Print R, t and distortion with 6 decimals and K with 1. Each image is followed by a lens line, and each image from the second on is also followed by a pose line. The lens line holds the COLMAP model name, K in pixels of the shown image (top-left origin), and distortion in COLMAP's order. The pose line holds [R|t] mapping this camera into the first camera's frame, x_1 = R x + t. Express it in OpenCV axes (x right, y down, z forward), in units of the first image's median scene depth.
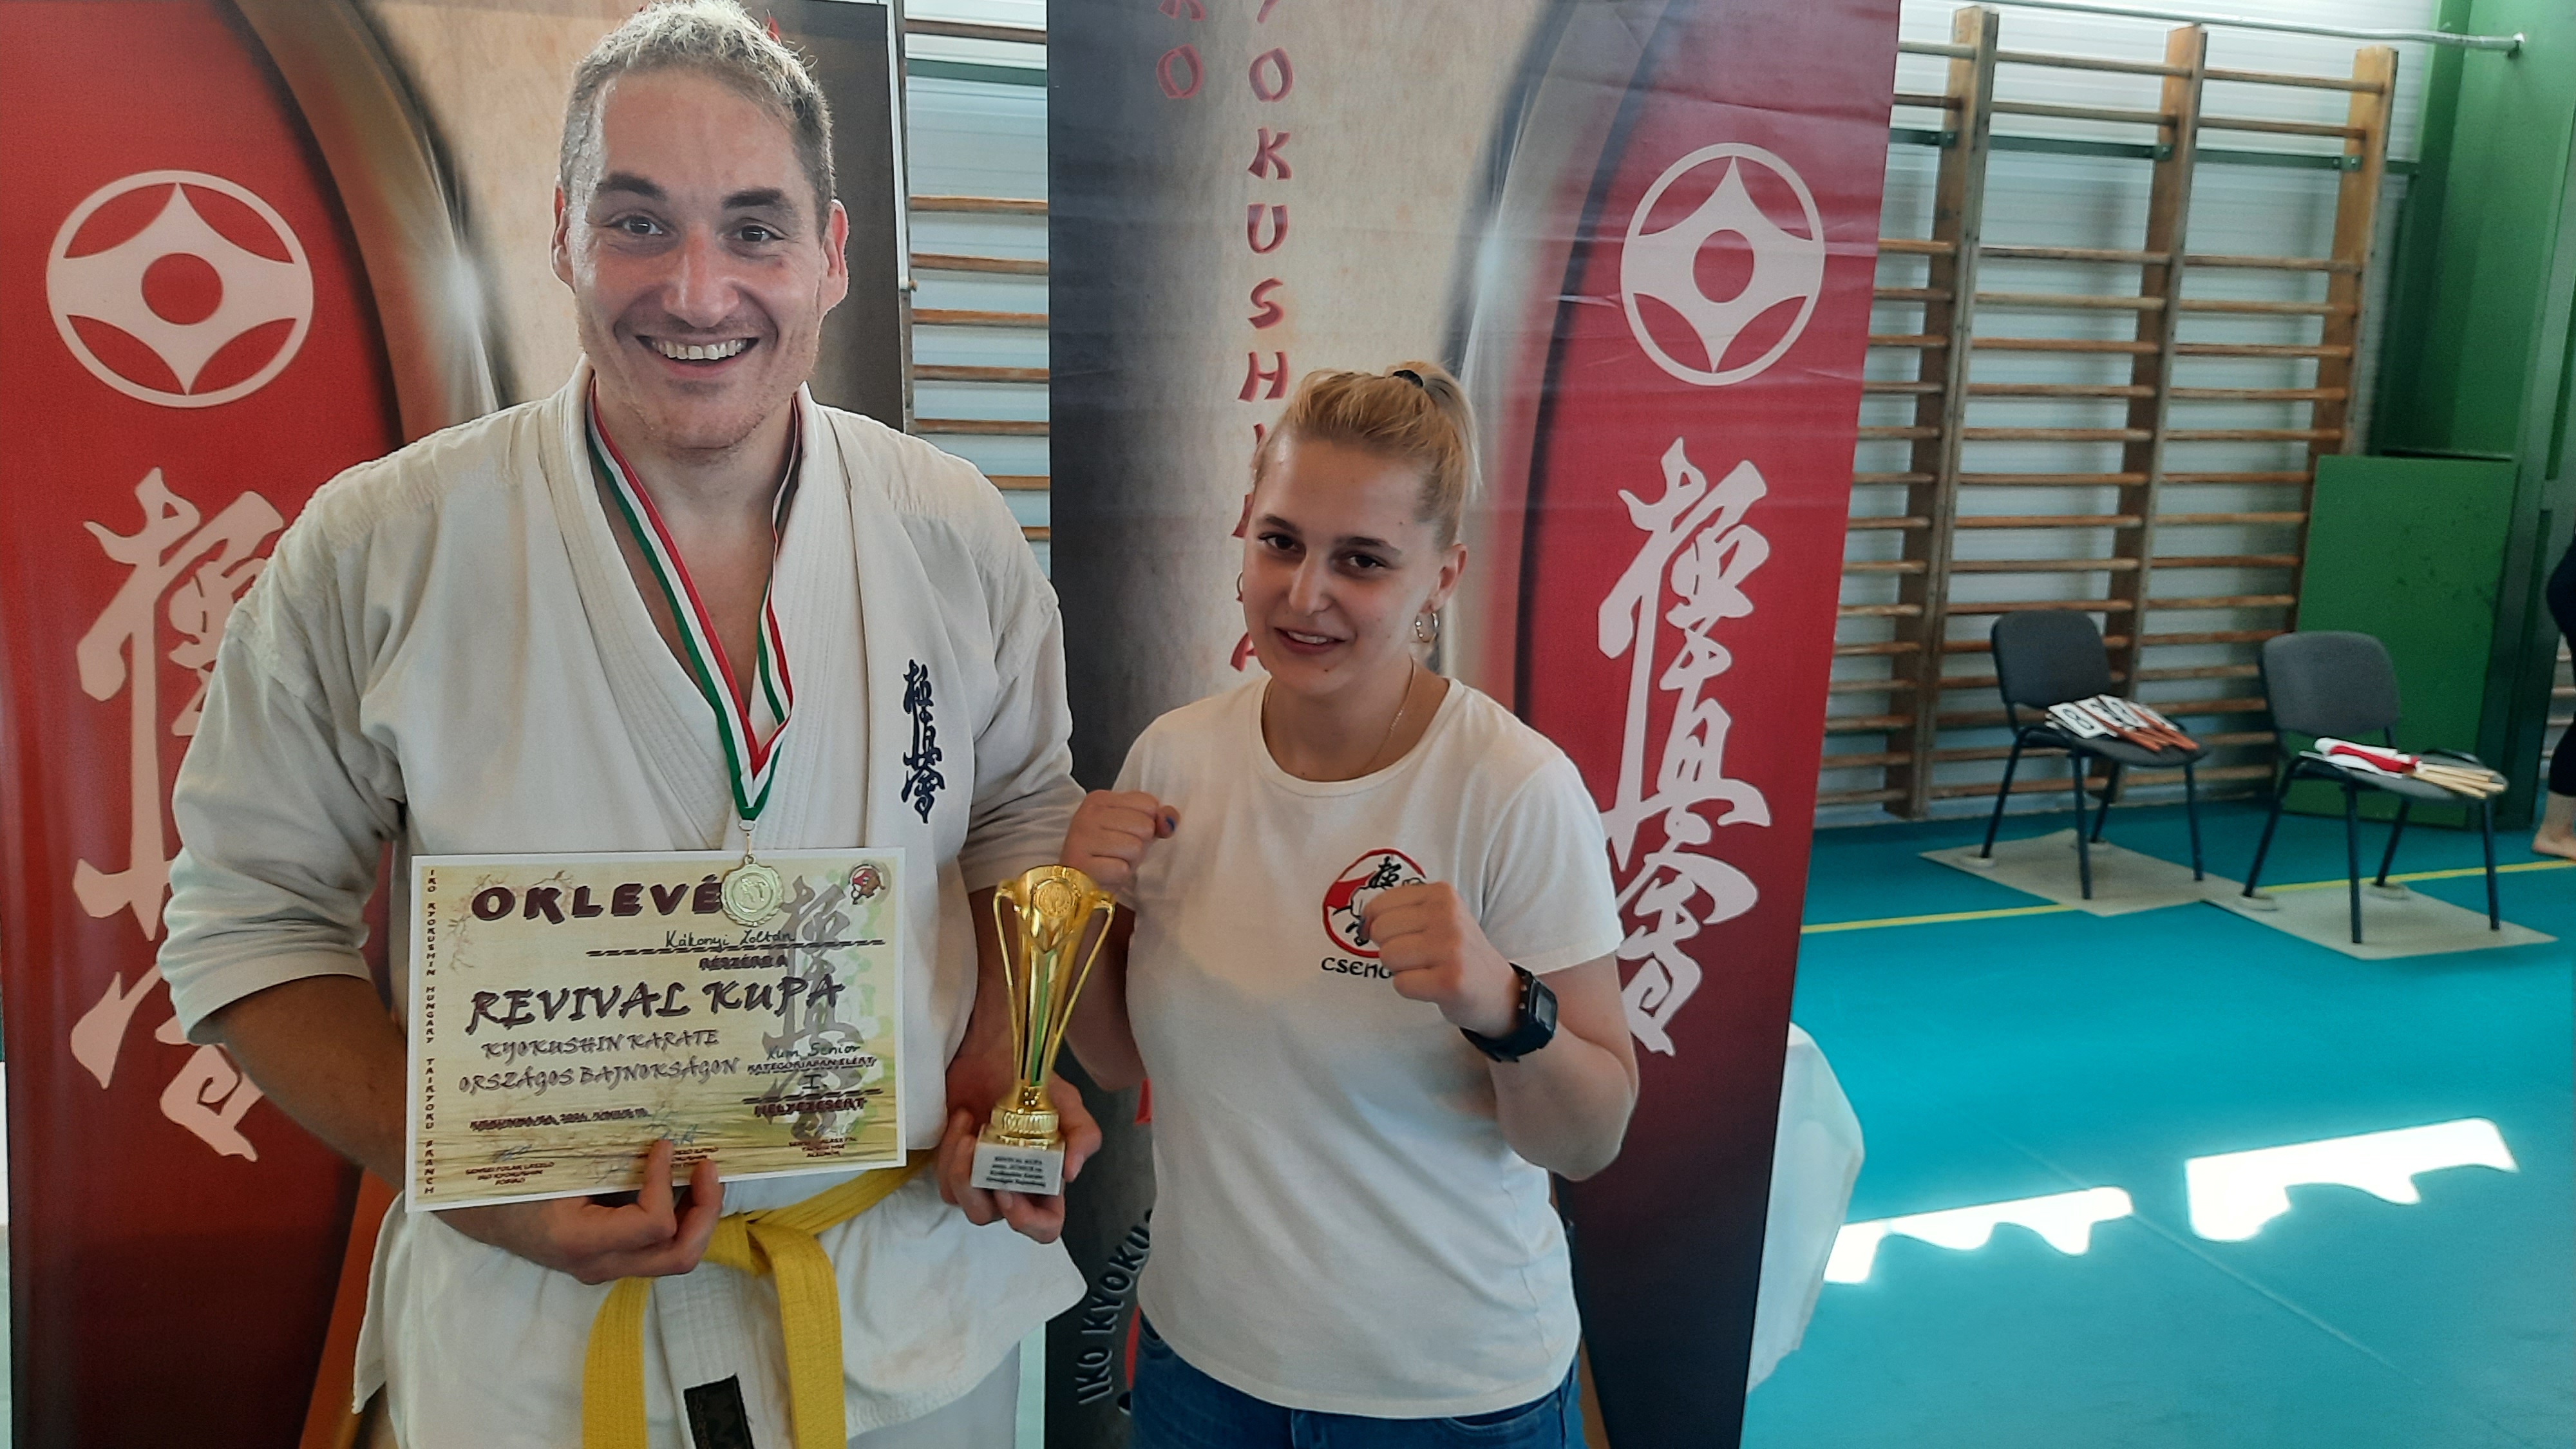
lens RADIAL K [[1928.0, 0, 1322.6], [0, 1928.0, 699.9], [0, 0, 1]] dist [0.050794, -0.066227]
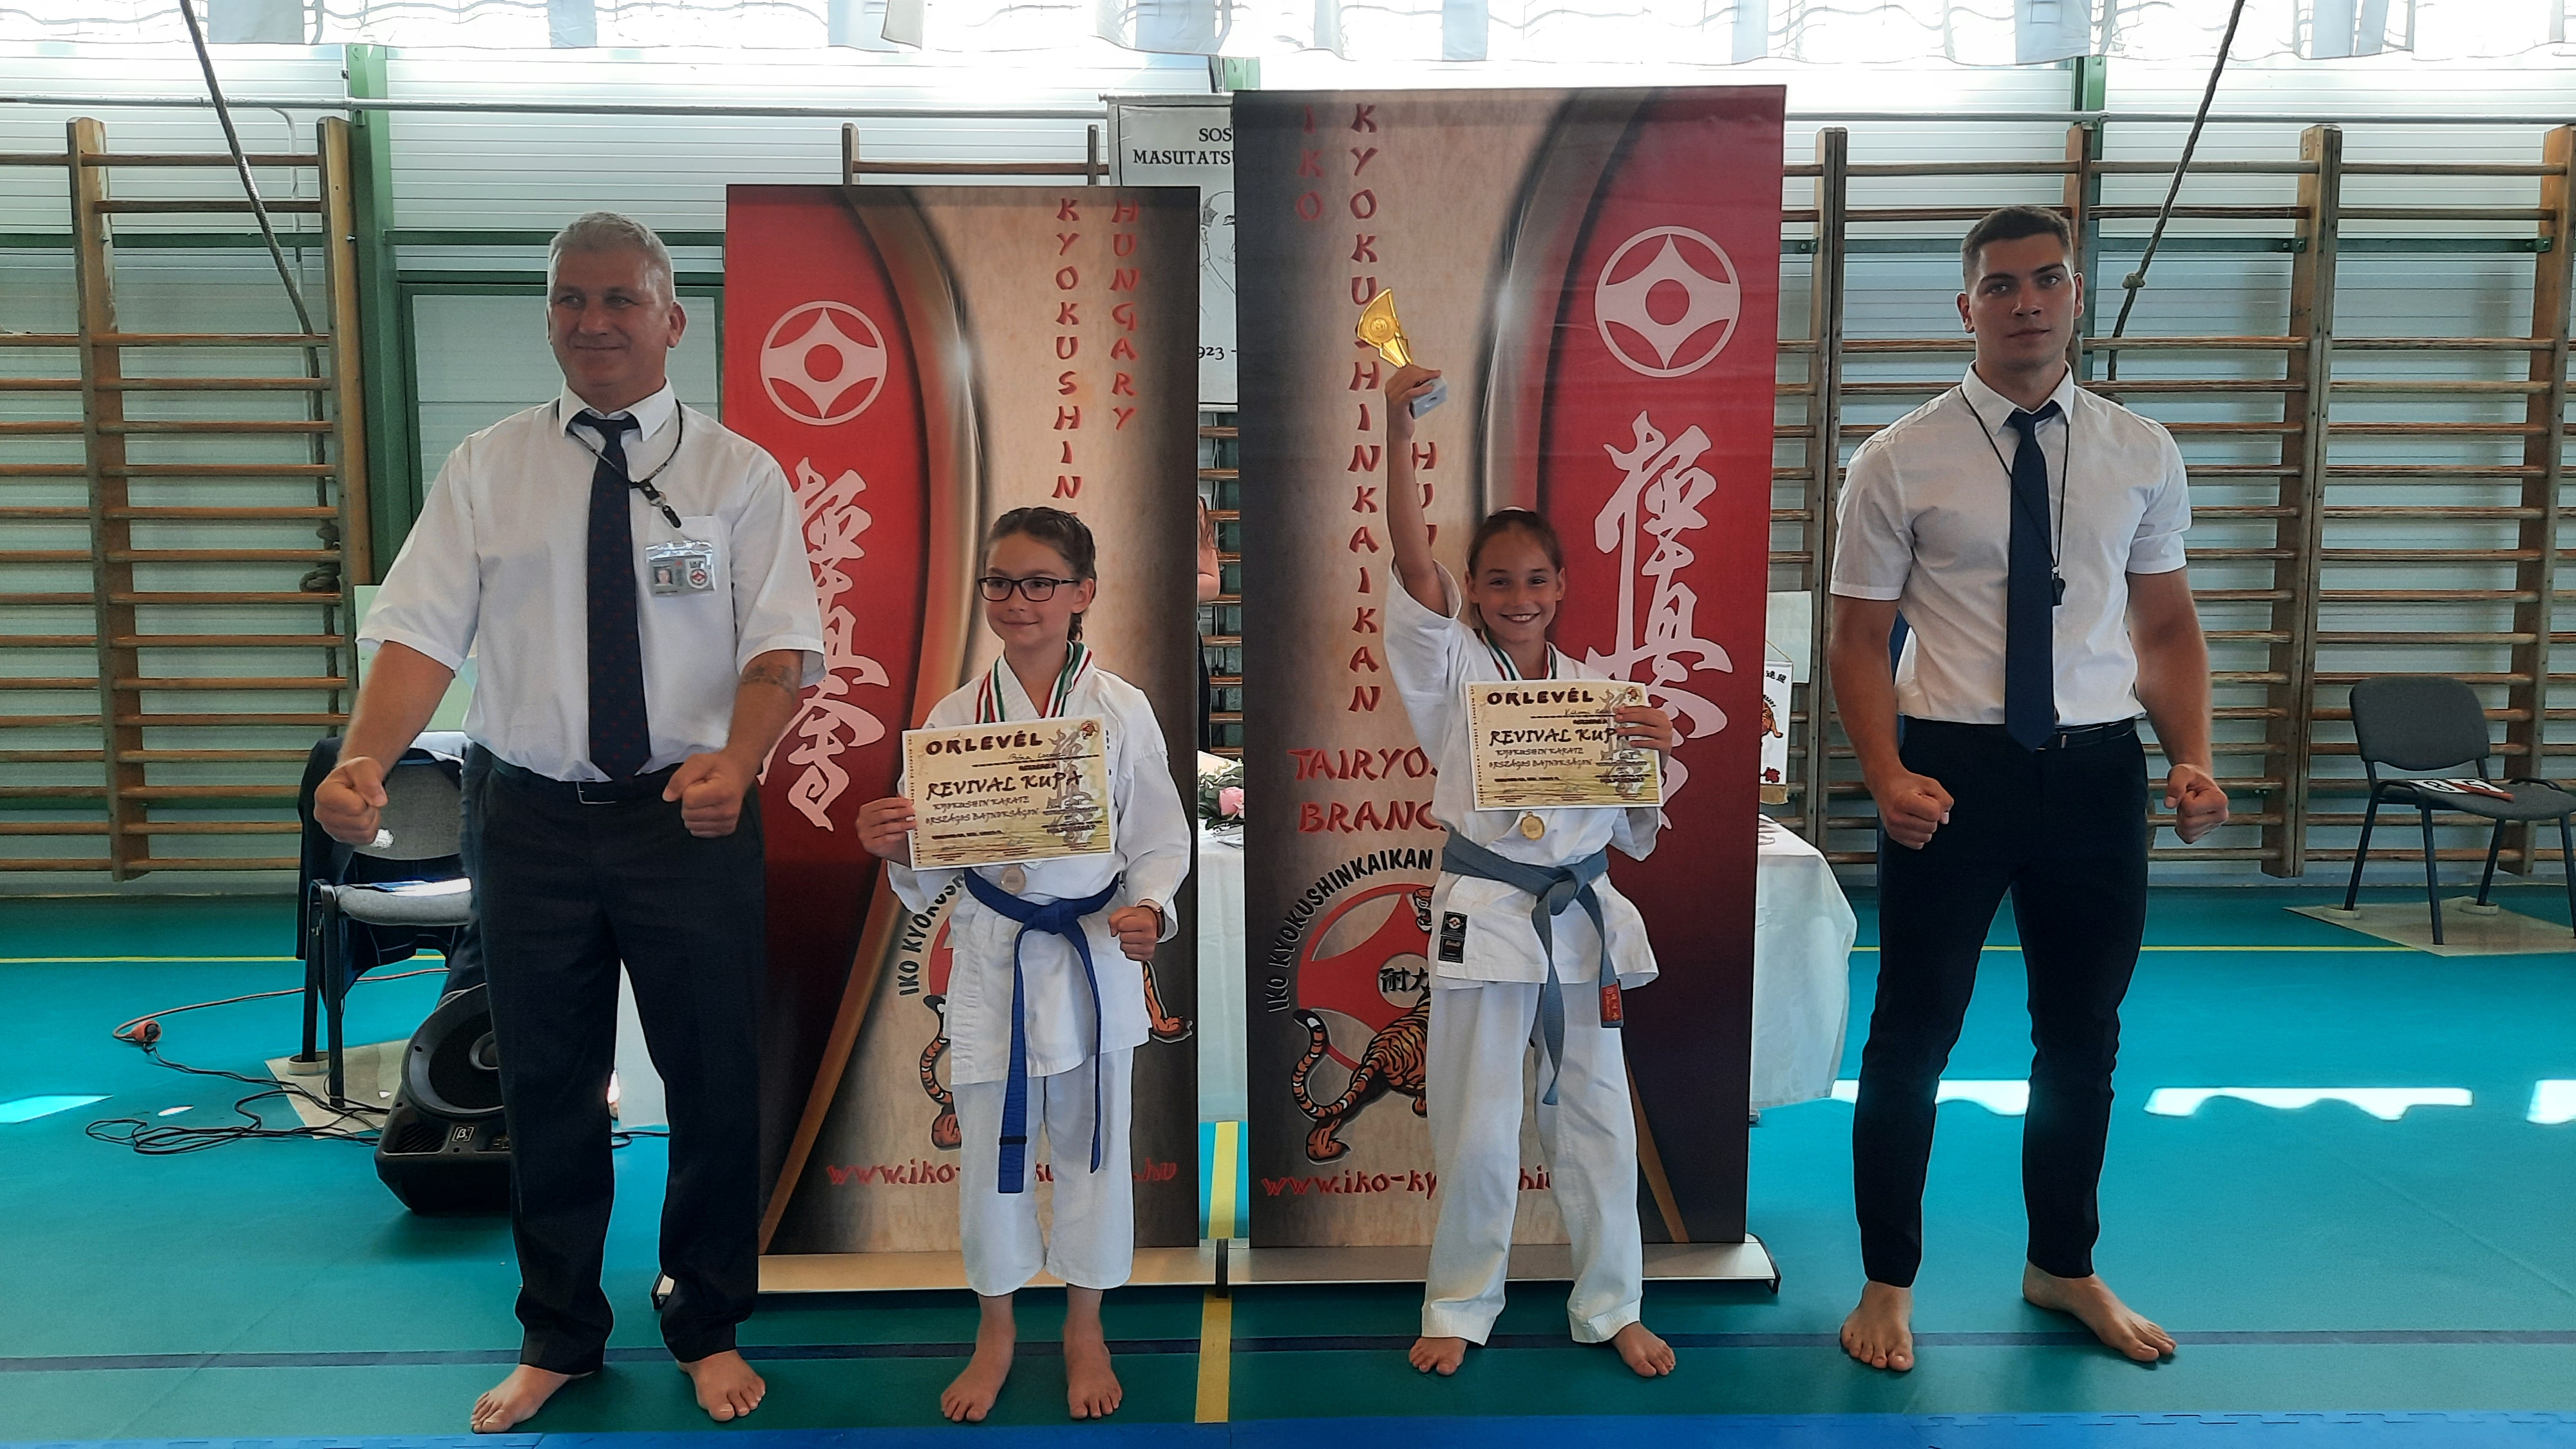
lens RADIAL K [[1928.0, 0, 1297.6], [0, 1928.0, 693.8], [0, 0, 1]] dist [0.050794, -0.066227]
pose [[0.949453, 0.003704, -0.313887, 0.406905], [-0.034014, 0.995257, -0.091140, 0.244766], [0.312060, 0.097210, 0.945076, -0.551121]]
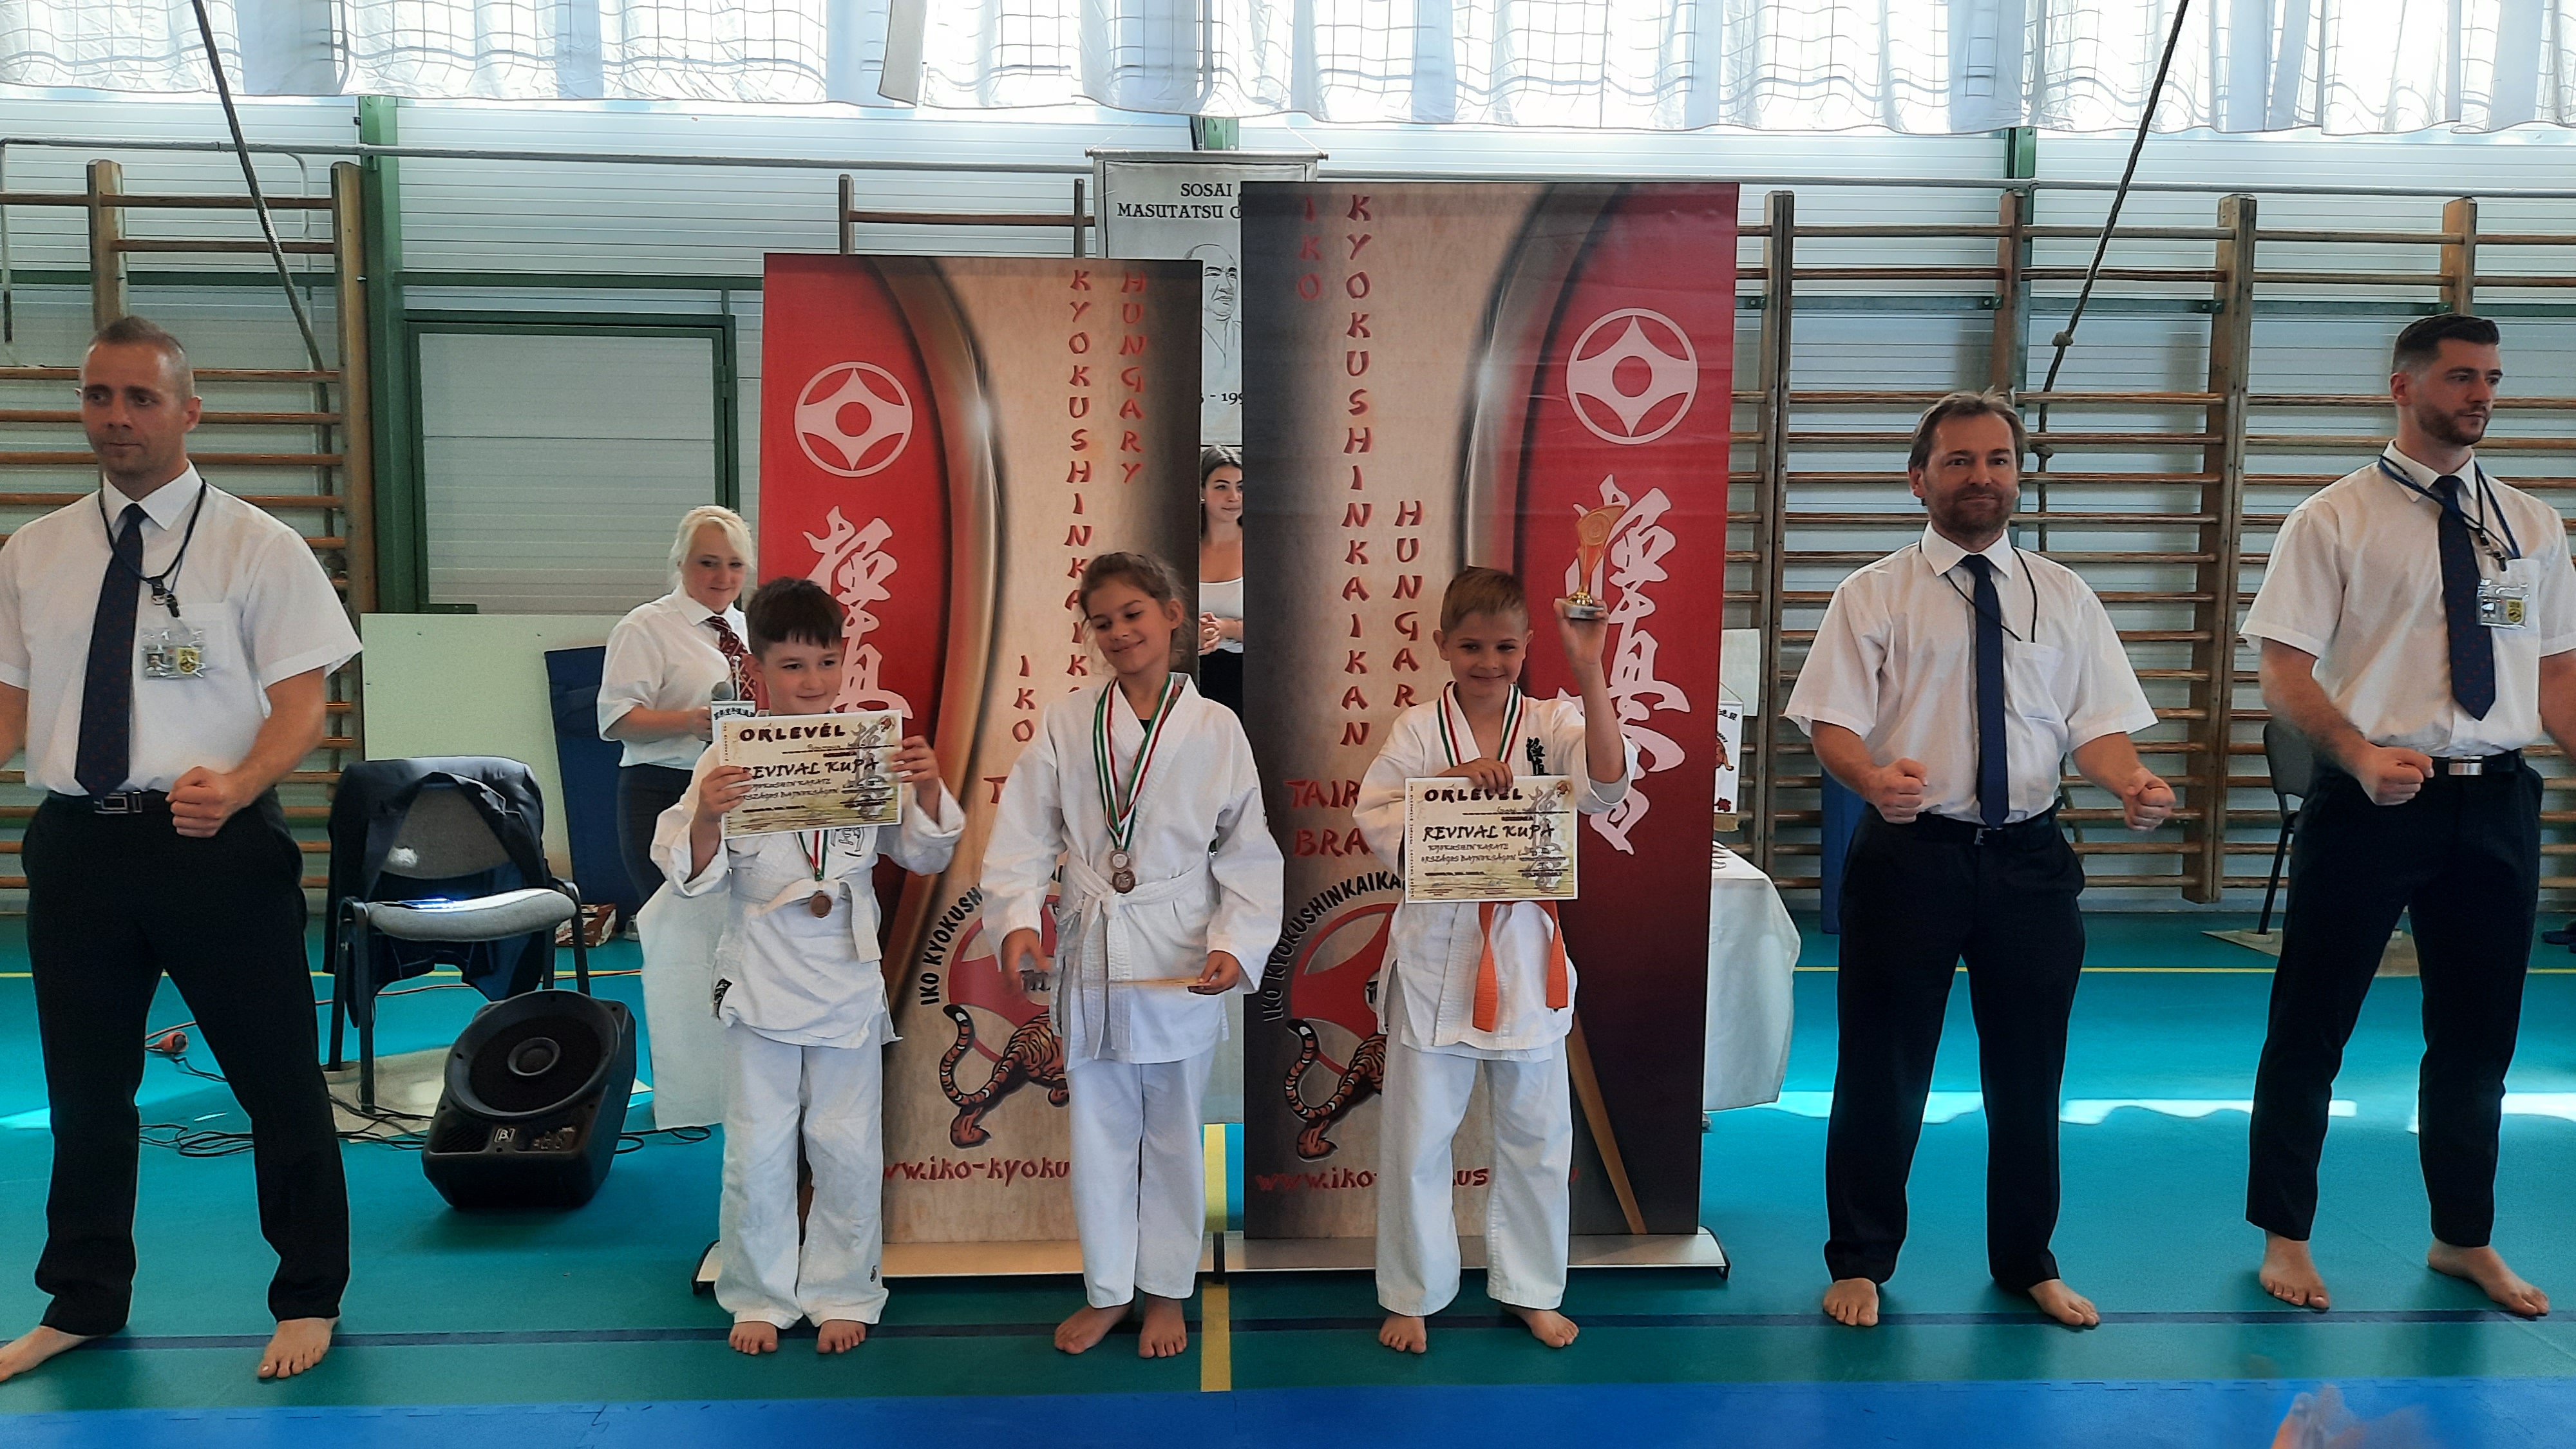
lens RADIAL K [[1928.0, 0, 1295.6], [0, 1928.0, 689.8], [0, 0, 1]] dist [0.050794, -0.066227]
pose [[0.956925, 0.005633, -0.290282, 0.413970], [-0.038176, 0.993572, -0.106569, 0.250255], [0.287816, 0.113060, 0.950989, -0.705520]]
